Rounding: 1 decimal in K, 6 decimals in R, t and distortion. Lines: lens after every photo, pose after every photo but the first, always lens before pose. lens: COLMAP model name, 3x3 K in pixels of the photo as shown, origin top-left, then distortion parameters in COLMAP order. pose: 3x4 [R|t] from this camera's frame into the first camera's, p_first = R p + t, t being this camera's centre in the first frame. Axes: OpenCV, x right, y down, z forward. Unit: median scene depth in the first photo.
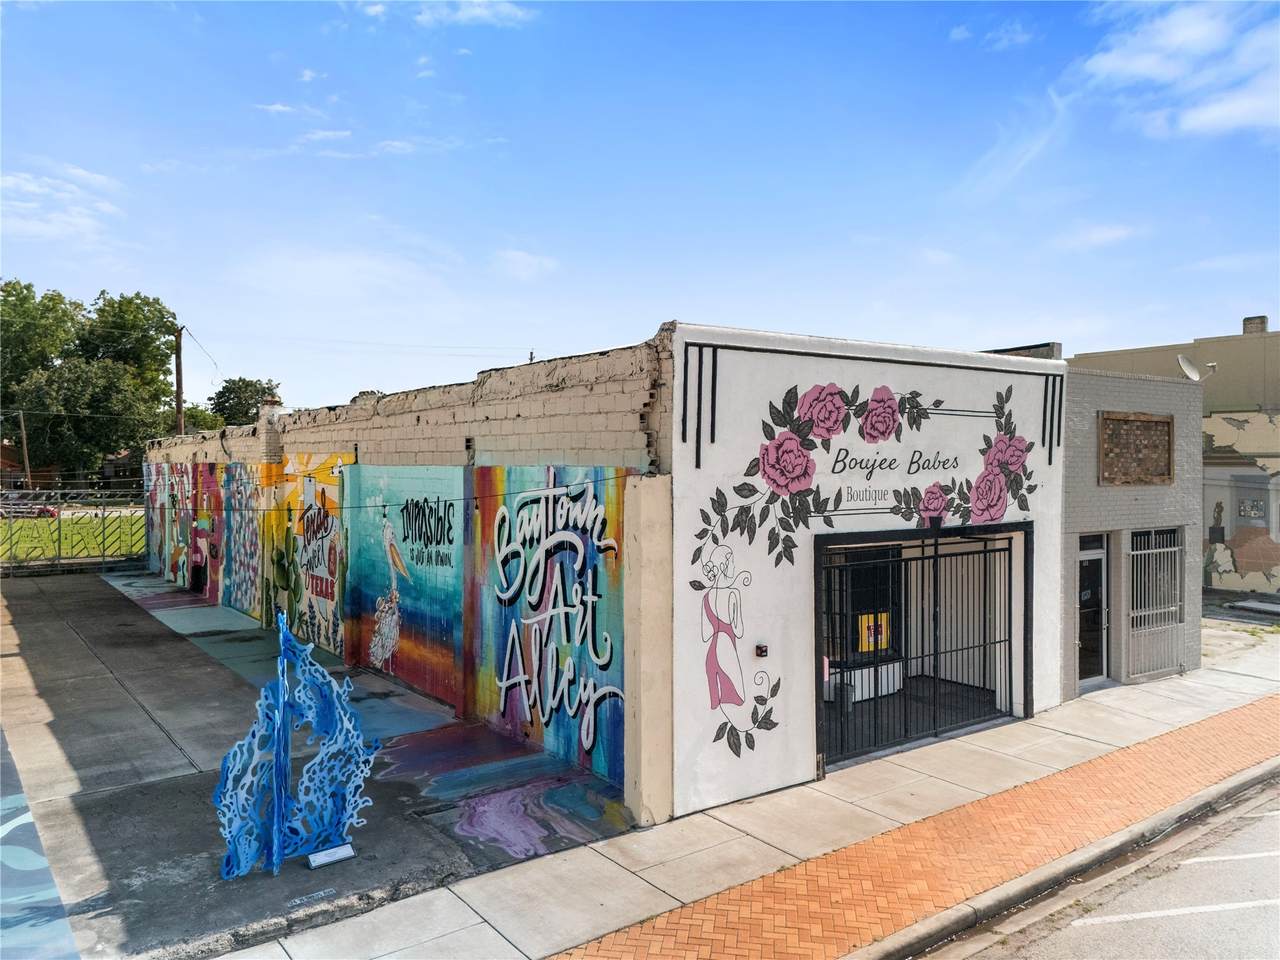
lens RADIAL K [[927.8, 0, 631.6], [0, 927.8, 473.2], [0, 0, 1]] dist [0.113100, -0.021704]
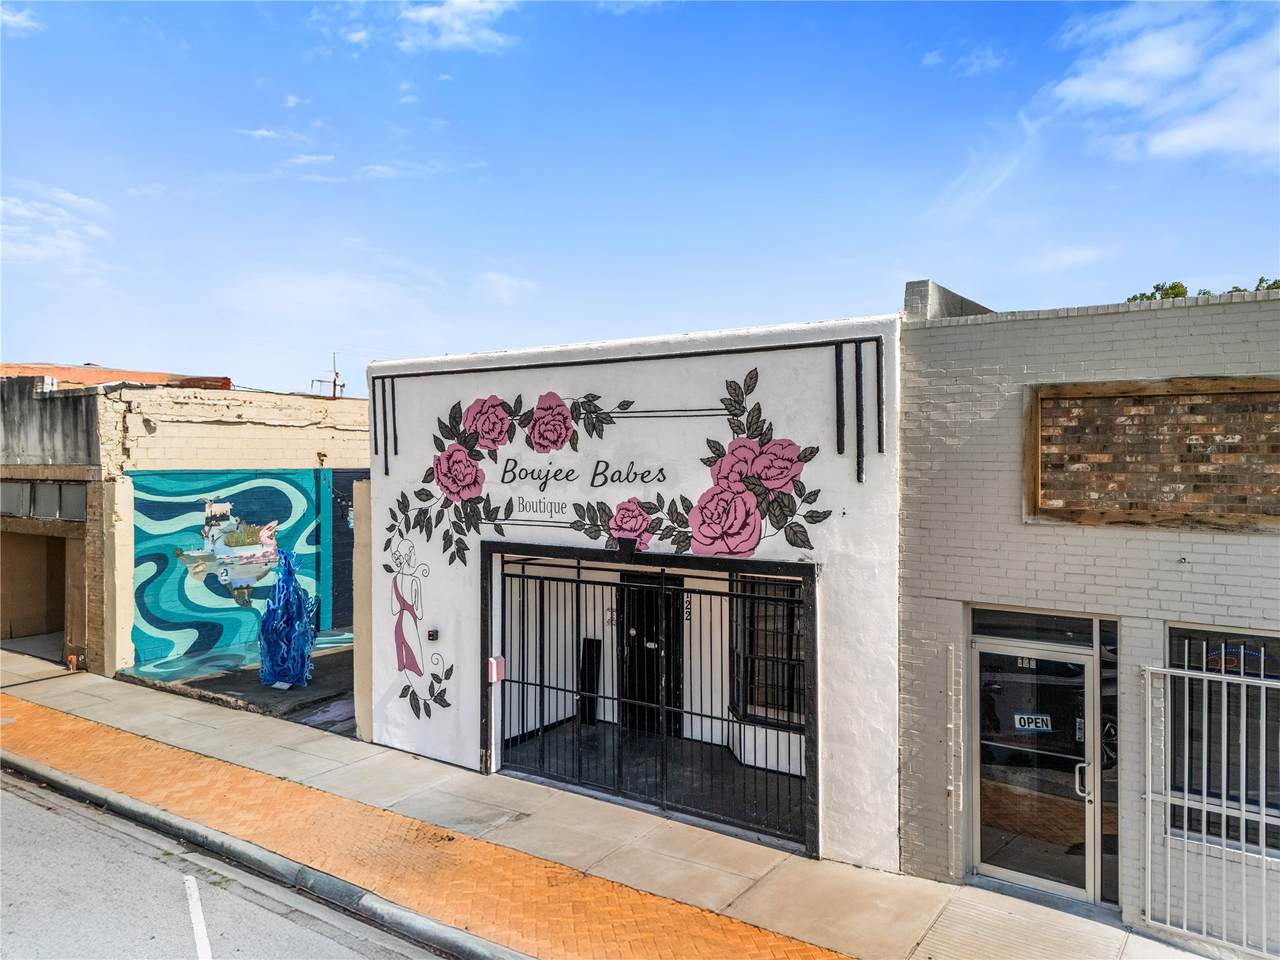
lens RADIAL K [[927.8, 0, 637.0], [0, 927.8, 474.0], [0, 0, 1]] dist [0.113100, -0.021704]
pose [[0.322978, 0.017085, -0.946252, 1.220075], [-0.013198, 0.999821, 0.013548, -0.025422], [0.946314, 0.008113, 0.323146, 0.805114]]
